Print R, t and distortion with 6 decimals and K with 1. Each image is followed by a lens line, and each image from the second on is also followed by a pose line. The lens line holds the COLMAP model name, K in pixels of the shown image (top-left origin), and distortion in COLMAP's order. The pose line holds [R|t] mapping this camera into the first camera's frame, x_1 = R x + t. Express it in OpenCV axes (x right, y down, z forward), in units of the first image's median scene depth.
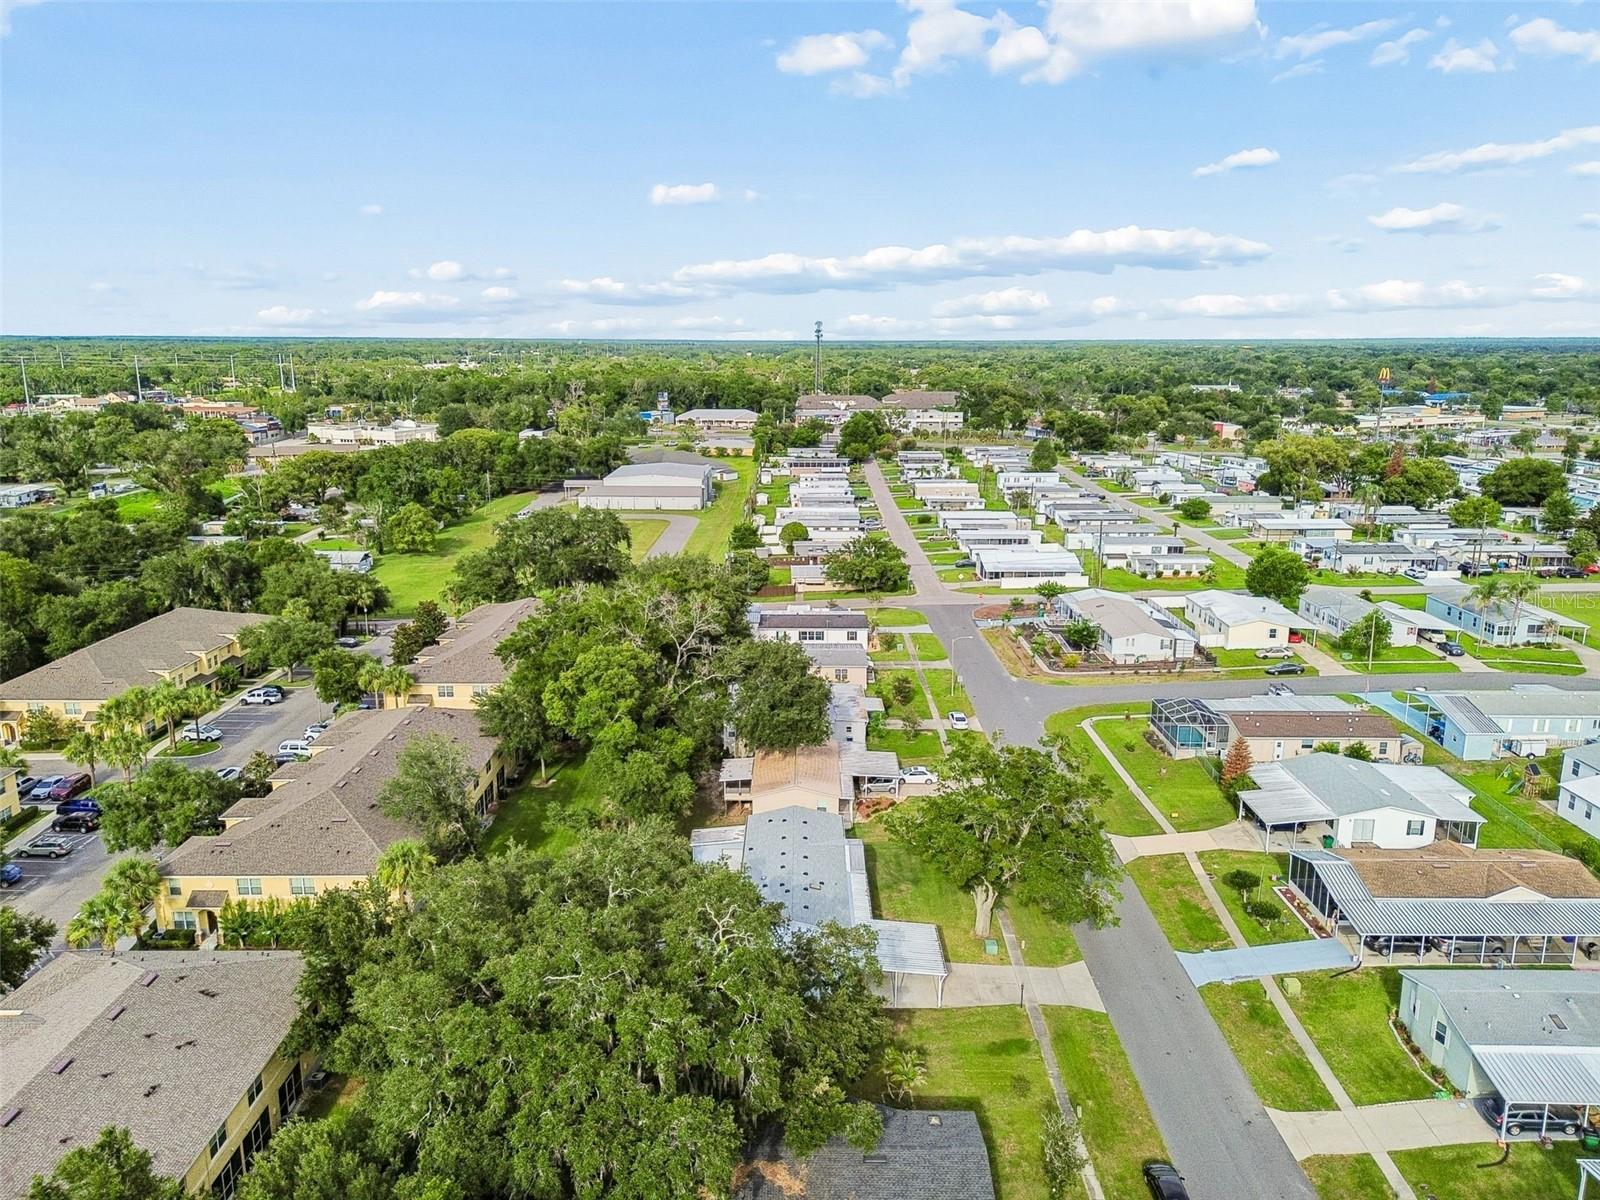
lens RADIAL K [[1128.5, 0, 799.6], [0, 1128.5, 601.0], [0, 0, 1]] dist [0.065101, -0.050486]
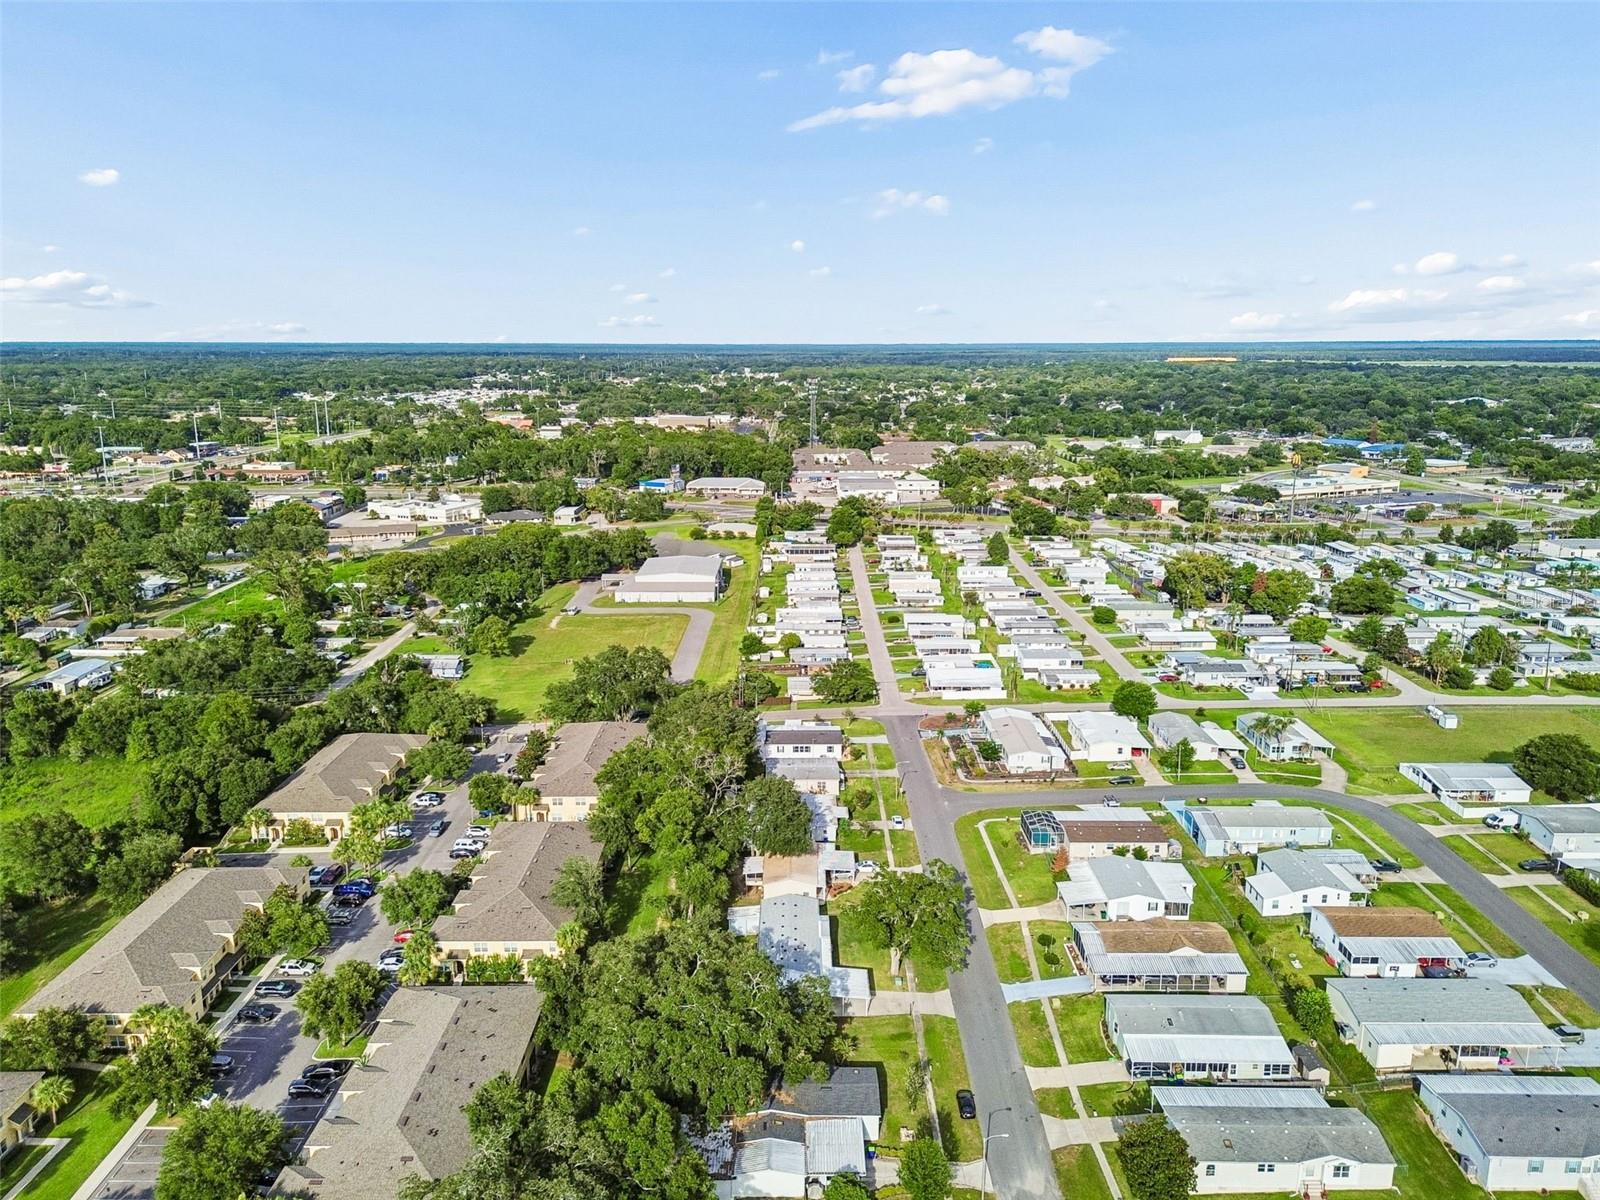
lens RADIAL K [[1133.1, 0, 799.6], [0, 1133.1, 597.1], [0, 0, 1]] dist [0.066255, -0.052947]
pose [[0.999992, -0.003624, 0.001594, 0.006260], [0.003619, 0.999990, 0.002788, -0.174361], [-0.001604, -0.002783, 0.999995, -0.453747]]
